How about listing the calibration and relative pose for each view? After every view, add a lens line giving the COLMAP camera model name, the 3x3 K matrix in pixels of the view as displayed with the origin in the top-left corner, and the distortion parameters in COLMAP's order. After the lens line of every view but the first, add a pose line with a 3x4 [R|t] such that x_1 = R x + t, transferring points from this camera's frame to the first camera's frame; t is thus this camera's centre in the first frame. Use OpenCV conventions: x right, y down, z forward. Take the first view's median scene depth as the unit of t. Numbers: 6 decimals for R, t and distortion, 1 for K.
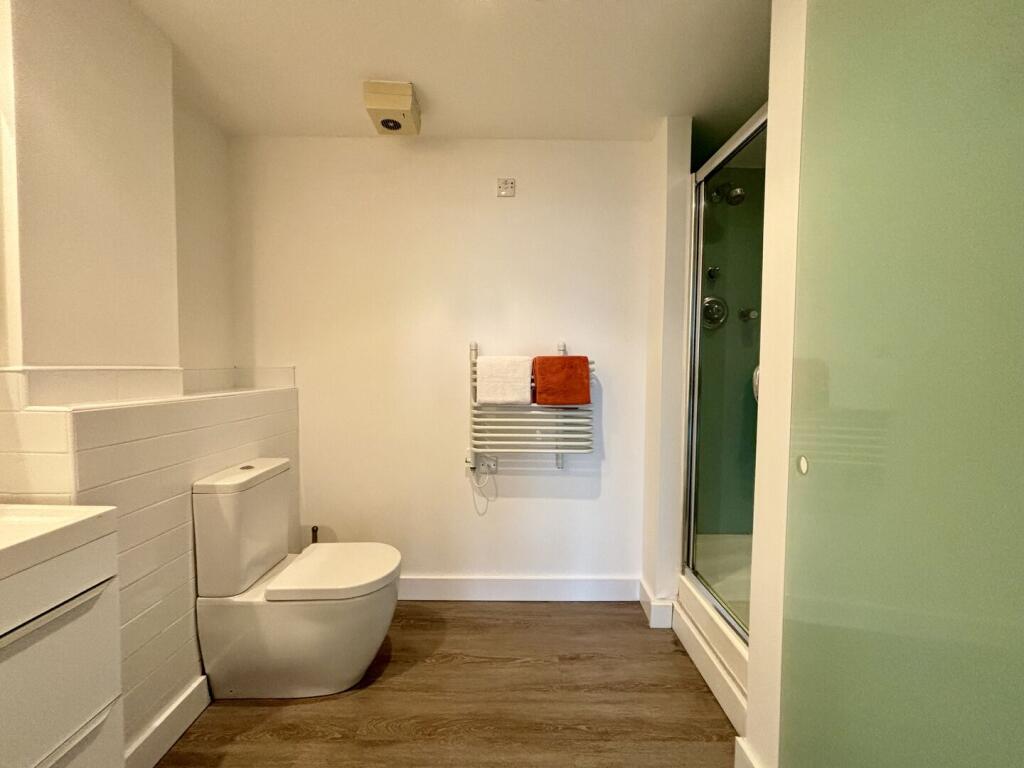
lens RADIAL K [[408.6, 0, 512.0], [0, 408.6, 384.0], [0, 0, 1]] dist [-0.002219, -0.000055]
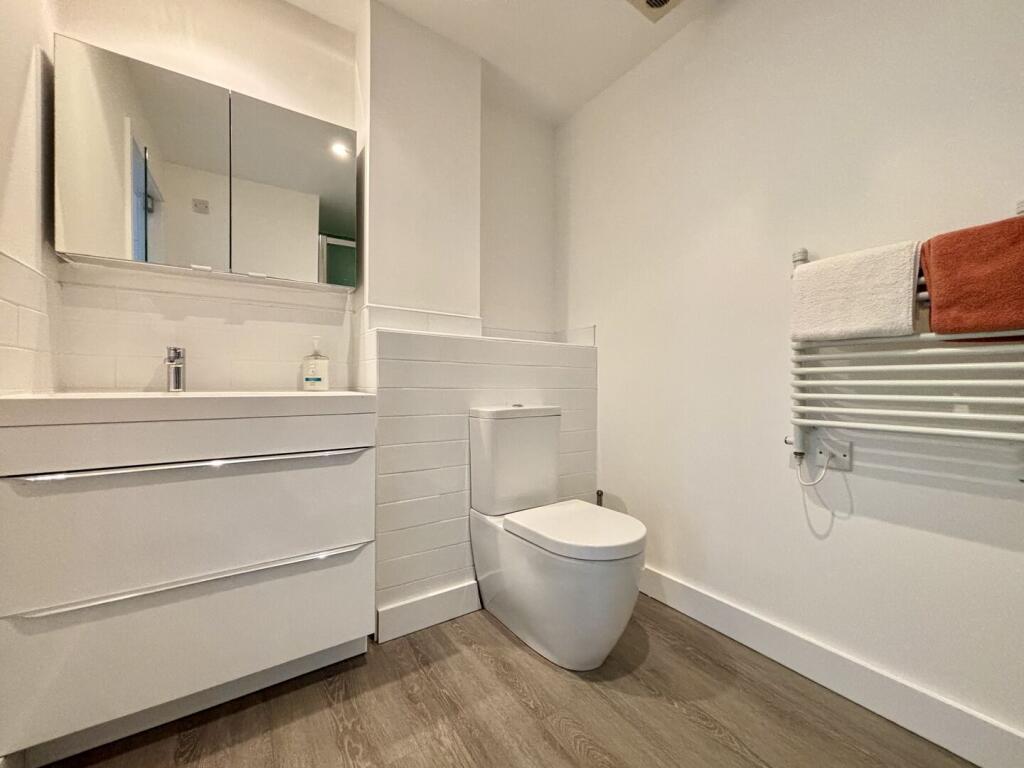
lens RADIAL K [[408.6, 0, 512.0], [0, 408.6, 384.0], [0, 0, 1]] dist [-0.002219, -0.000055]
pose [[0.554868, -0.002636, -0.831934, 0.210586], [-0.036890, 0.998933, -0.027769, 0.160002], [0.831120, 0.046098, 0.554179, 0.351440]]
